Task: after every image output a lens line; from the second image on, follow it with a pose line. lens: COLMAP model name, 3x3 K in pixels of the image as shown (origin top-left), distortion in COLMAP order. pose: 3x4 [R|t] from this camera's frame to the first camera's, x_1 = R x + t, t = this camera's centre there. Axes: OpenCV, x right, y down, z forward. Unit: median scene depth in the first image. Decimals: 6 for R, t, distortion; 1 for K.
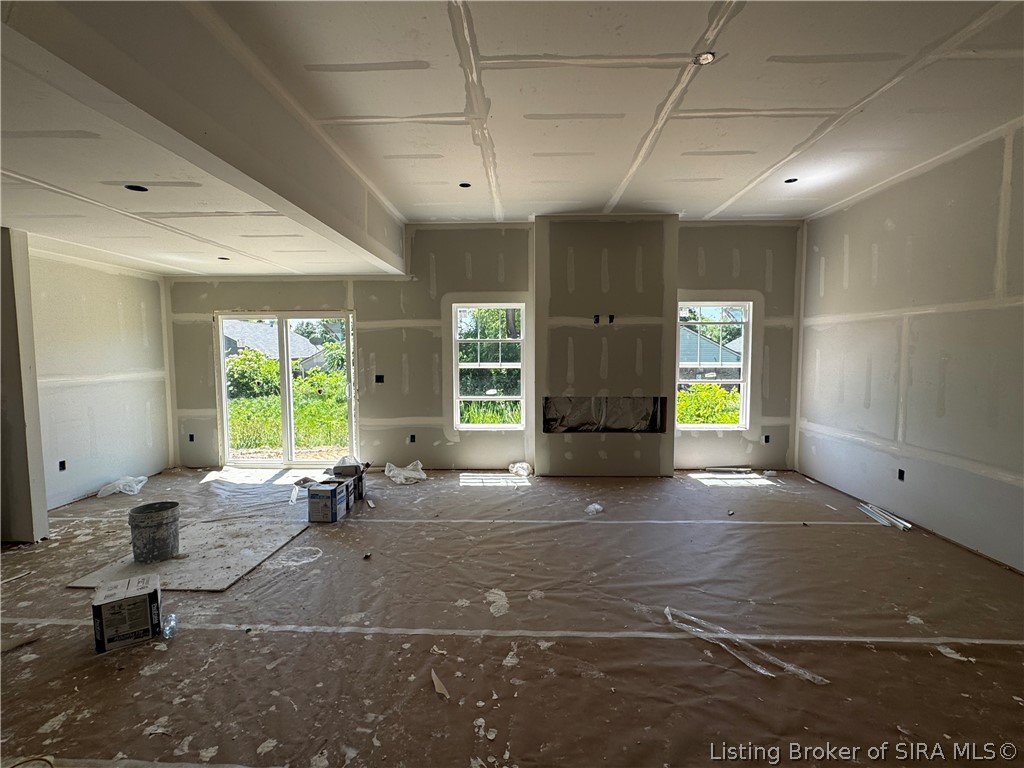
lens RADIAL K [[482.7, 0, 510.8], [0, 482.7, 385.2], [0, 0, 1]] dist [-0.005040, -0.001068]
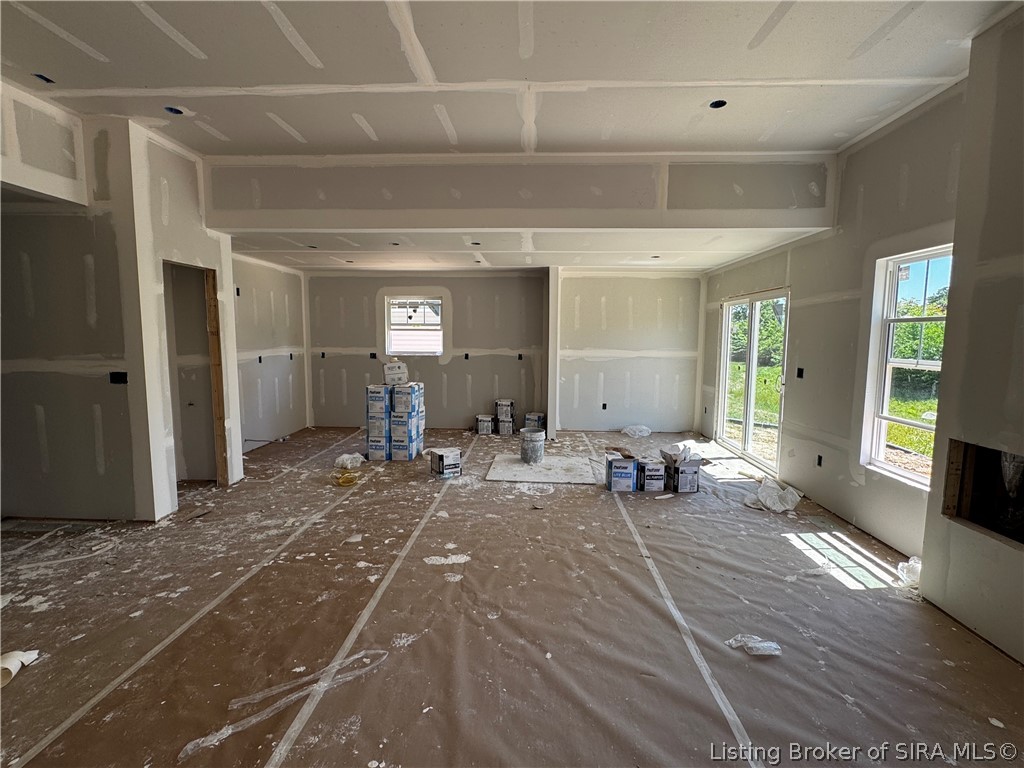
lens RADIAL K [[482.7, 0, 509.7], [0, 482.7, 381.9], [0, 0, 1]] dist [-0.005040, -0.001068]
pose [[-0.027919, 0.100551, -0.994540, 0.766997], [-0.085534, 0.991039, 0.102598, -0.058314], [0.995944, 0.087931, -0.019069, 0.846173]]
